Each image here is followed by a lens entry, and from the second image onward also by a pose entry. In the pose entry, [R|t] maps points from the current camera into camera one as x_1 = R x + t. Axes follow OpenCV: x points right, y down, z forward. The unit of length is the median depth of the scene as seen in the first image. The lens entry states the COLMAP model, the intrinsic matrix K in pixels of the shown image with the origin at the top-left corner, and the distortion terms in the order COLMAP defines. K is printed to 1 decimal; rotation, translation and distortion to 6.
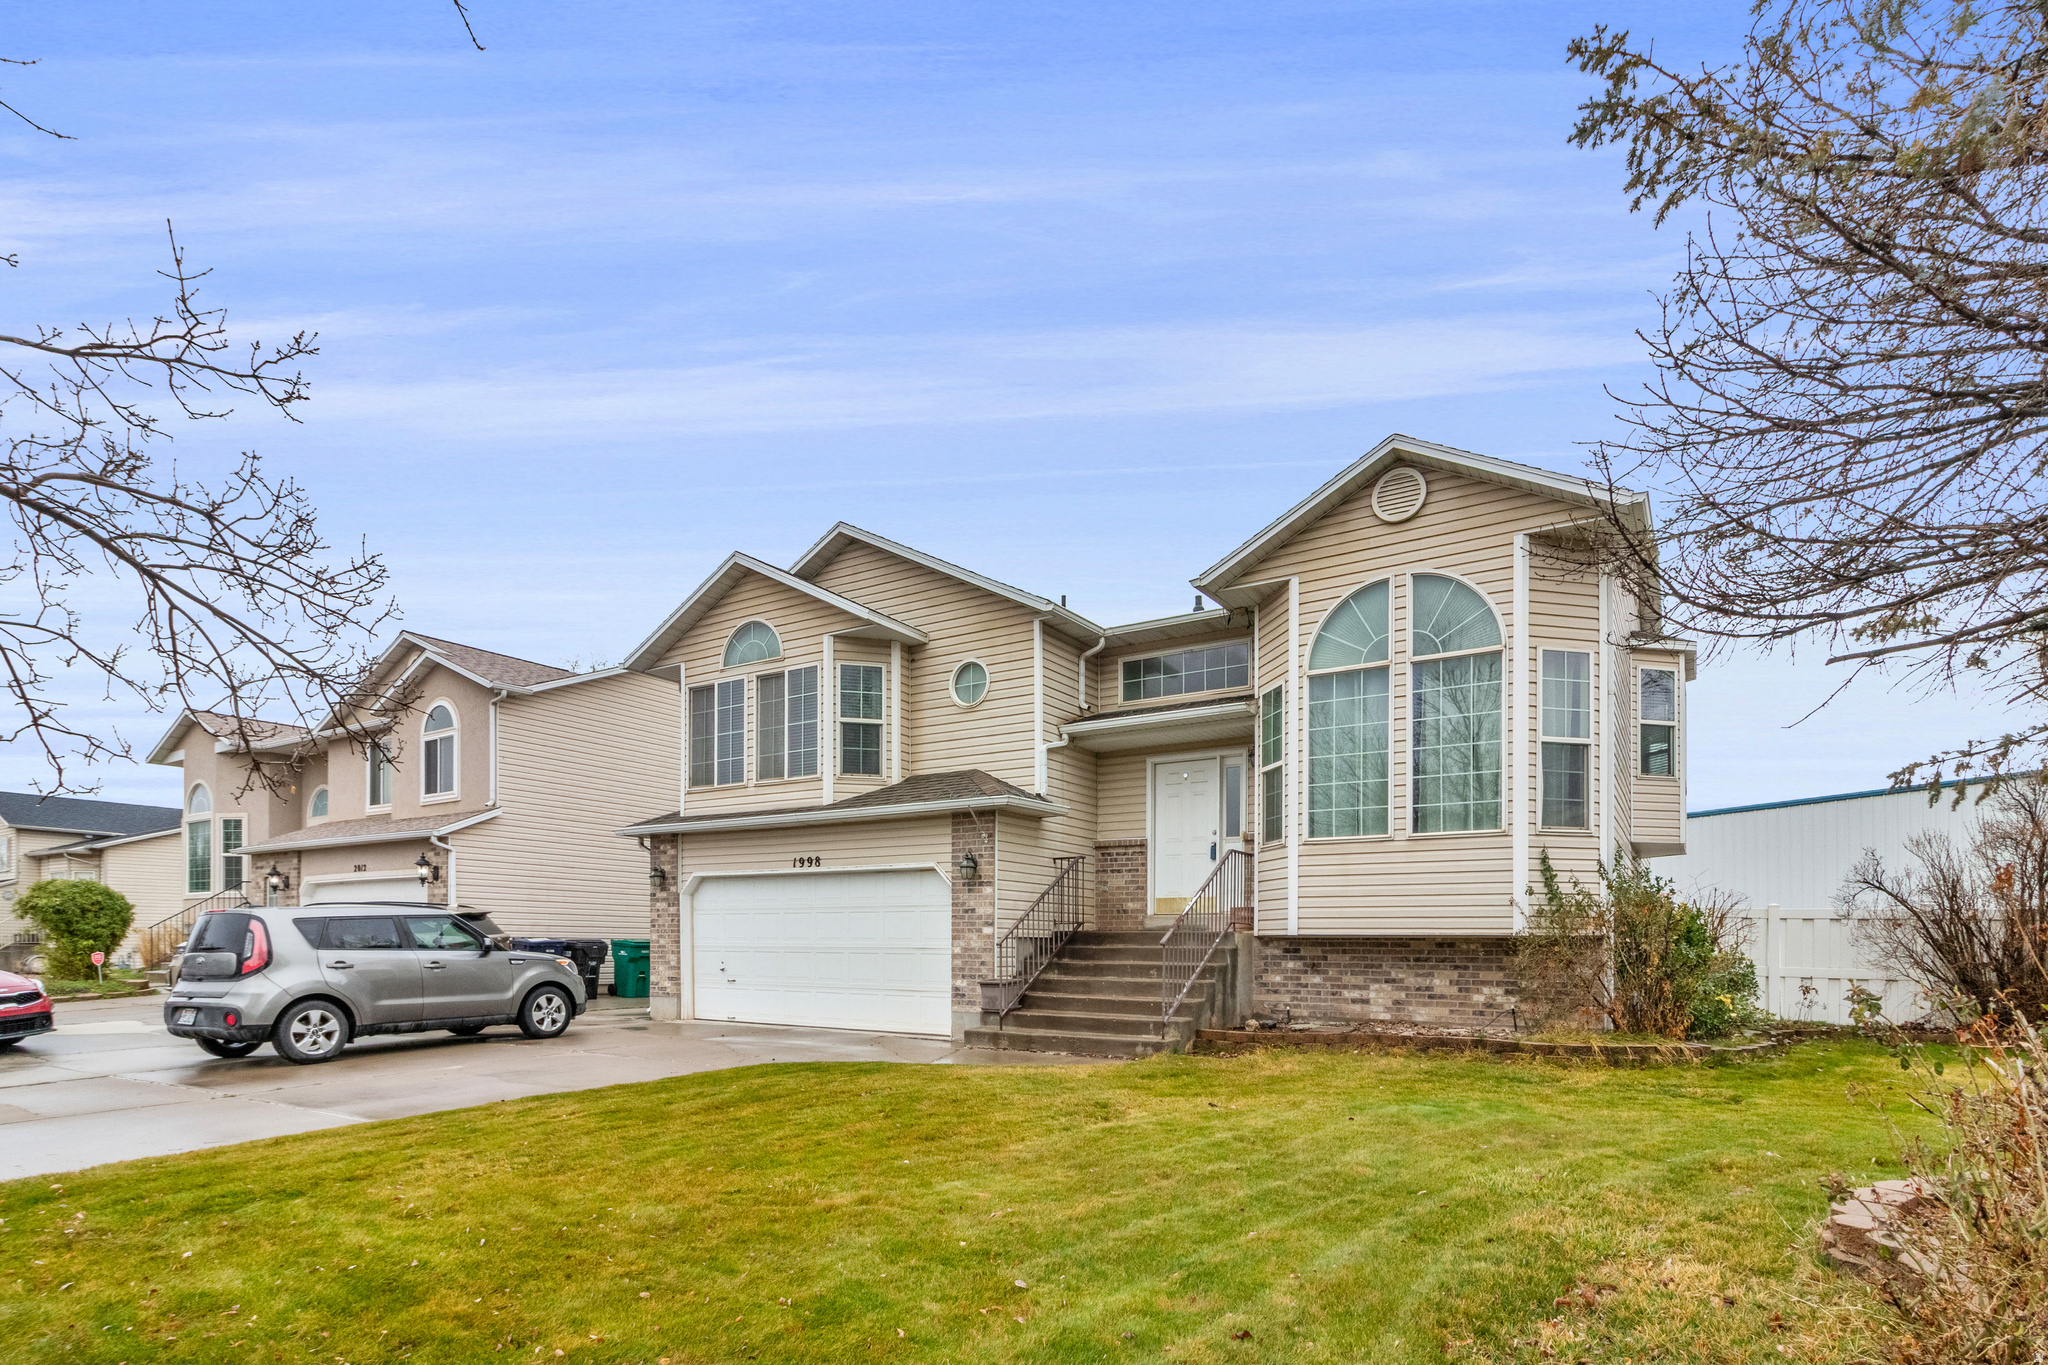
lens RADIAL K [[919.4, 0, 1024.6], [0, 919.4, 666.3], [0, 0, 1]] dist [0.000448, 0.000014]
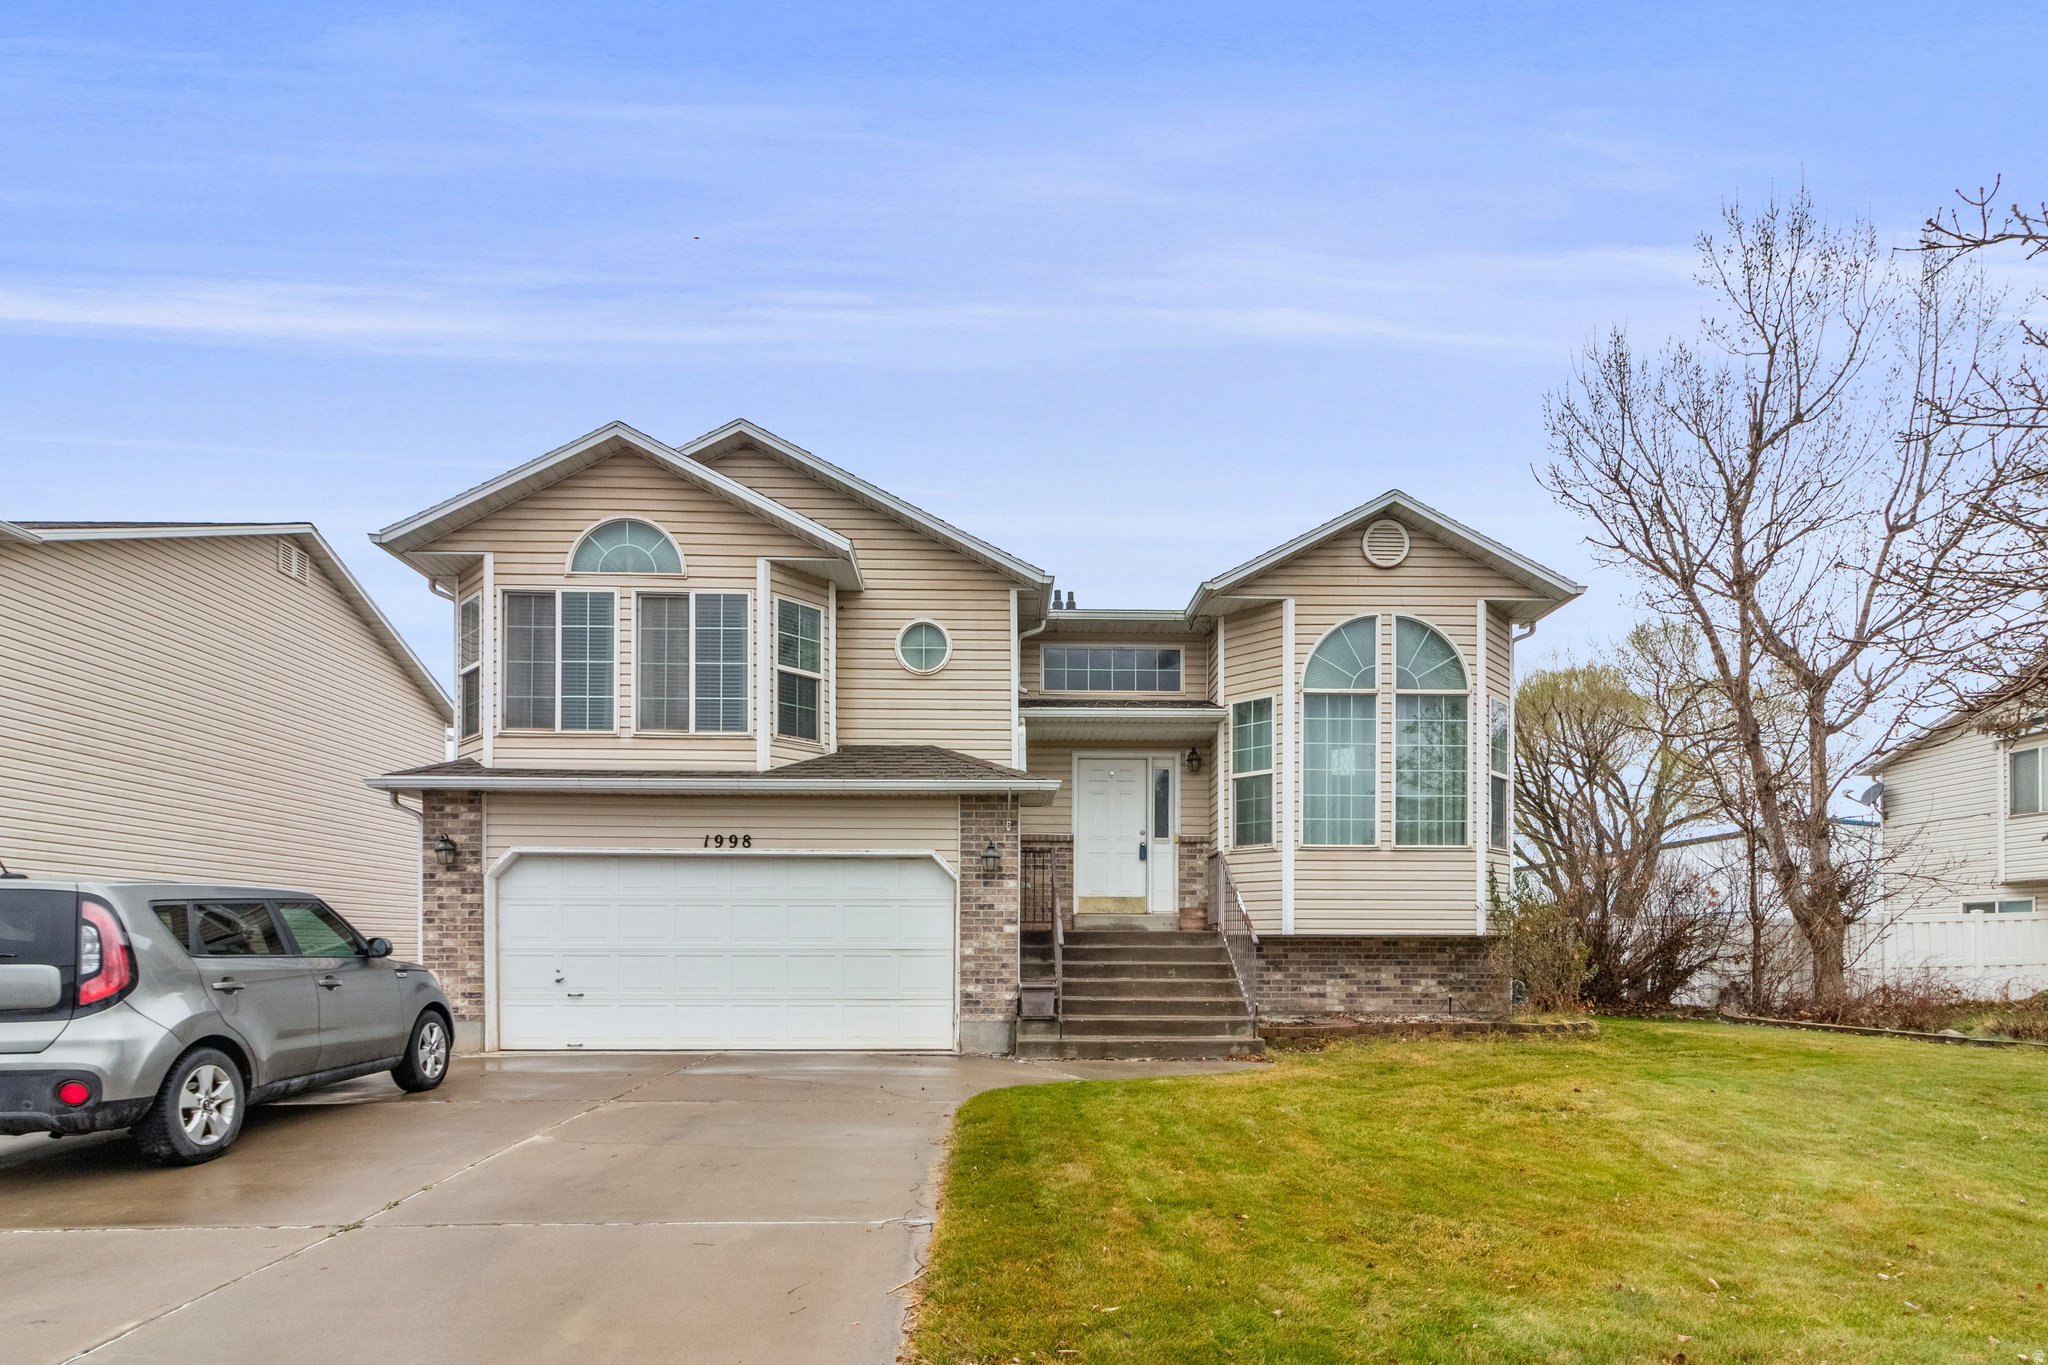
lens RADIAL K [[961.7, 0, 1021.7], [0, 961.7, 668.5], [0, 0, 1]] dist [0.000679, 0.000358]
pose [[0.851598, 0.141172, 0.504829, -0.525126], [-0.148354, 0.988587, -0.026193, 0.058842], [-0.502765, -0.052587, 0.862822, 0.197922]]
